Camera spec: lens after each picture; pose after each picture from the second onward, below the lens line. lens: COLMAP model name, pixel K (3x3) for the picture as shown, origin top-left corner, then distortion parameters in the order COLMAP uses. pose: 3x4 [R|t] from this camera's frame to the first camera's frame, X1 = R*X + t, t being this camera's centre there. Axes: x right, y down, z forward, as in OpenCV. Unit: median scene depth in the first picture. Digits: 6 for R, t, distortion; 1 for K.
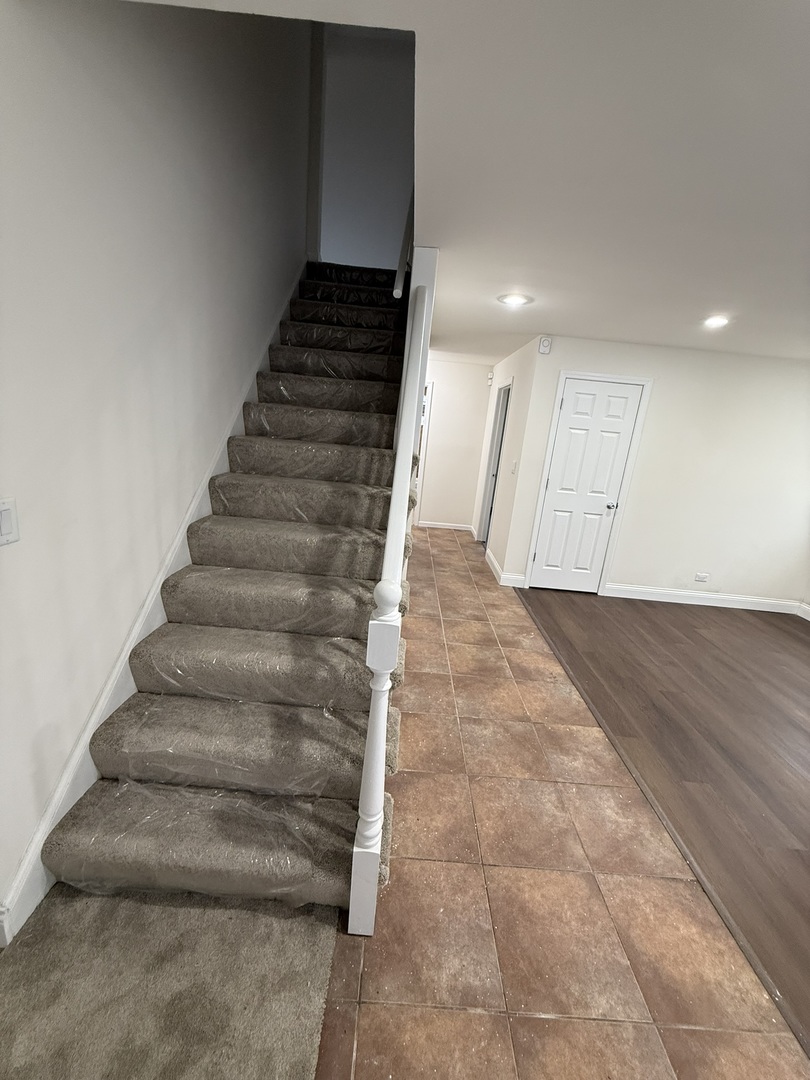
lens RADIAL K [[430.2, 0, 402.5], [0, 430.2, 536.7], [0, 0, 1]] dist [-0.001175, 0.000260]
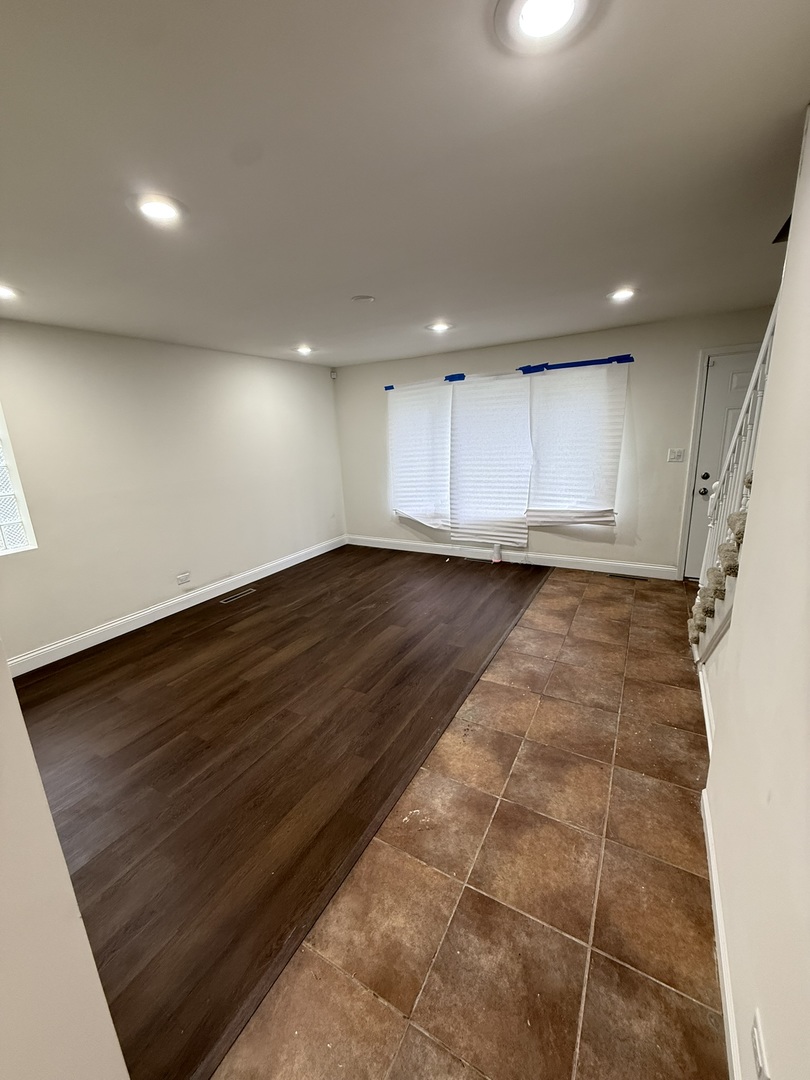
lens RADIAL K [[431.7, 0, 407.1], [0, 431.7, 536.2], [0, 0, 1]] dist [0.001191, 0.000238]
pose [[-0.879484, -0.165491, 0.446230, 0.162302], [0.087224, 0.865671, 0.492957, -0.419706], [-0.467868, 0.472469, -0.746909, 1.587438]]
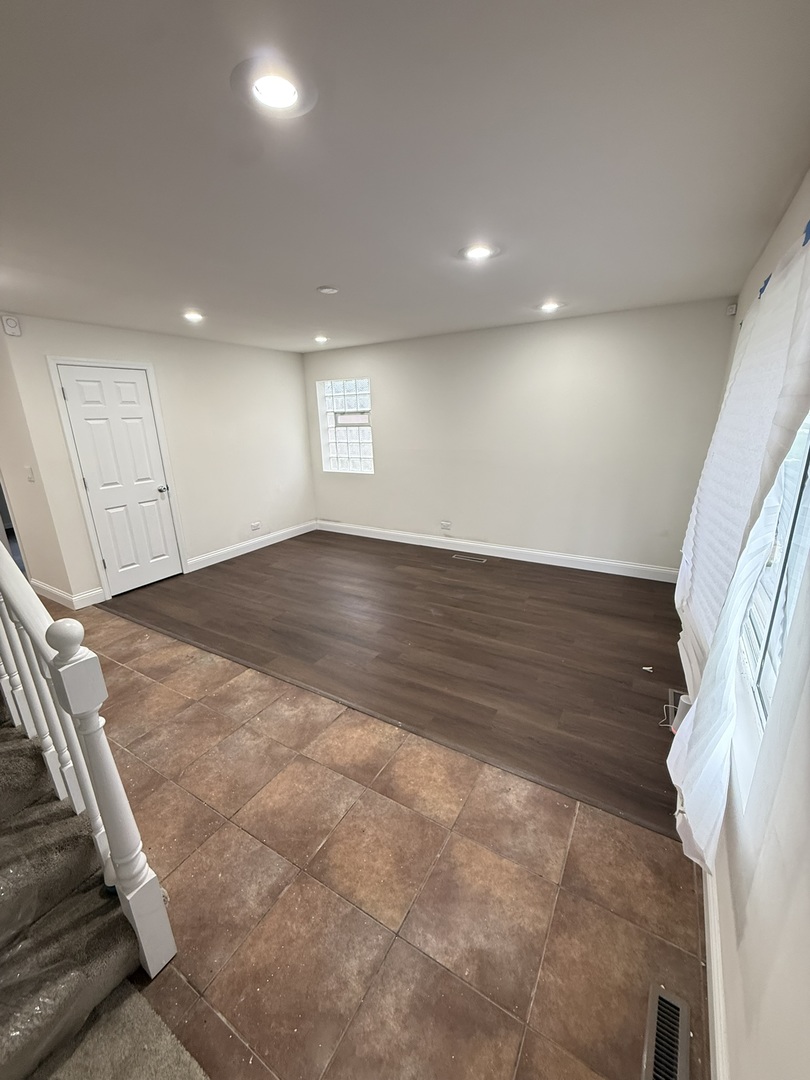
lens RADIAL K [[431.7, 0, 407.1], [0, 431.7, 536.2], [0, 0, 1]] dist [0.001191, 0.000238]
pose [[0.496024, -0.338515, 0.799605, -0.140165], [0.295353, 0.931743, 0.211237, -0.018620], [-0.816533, 0.131387, 0.562148, -0.069641]]
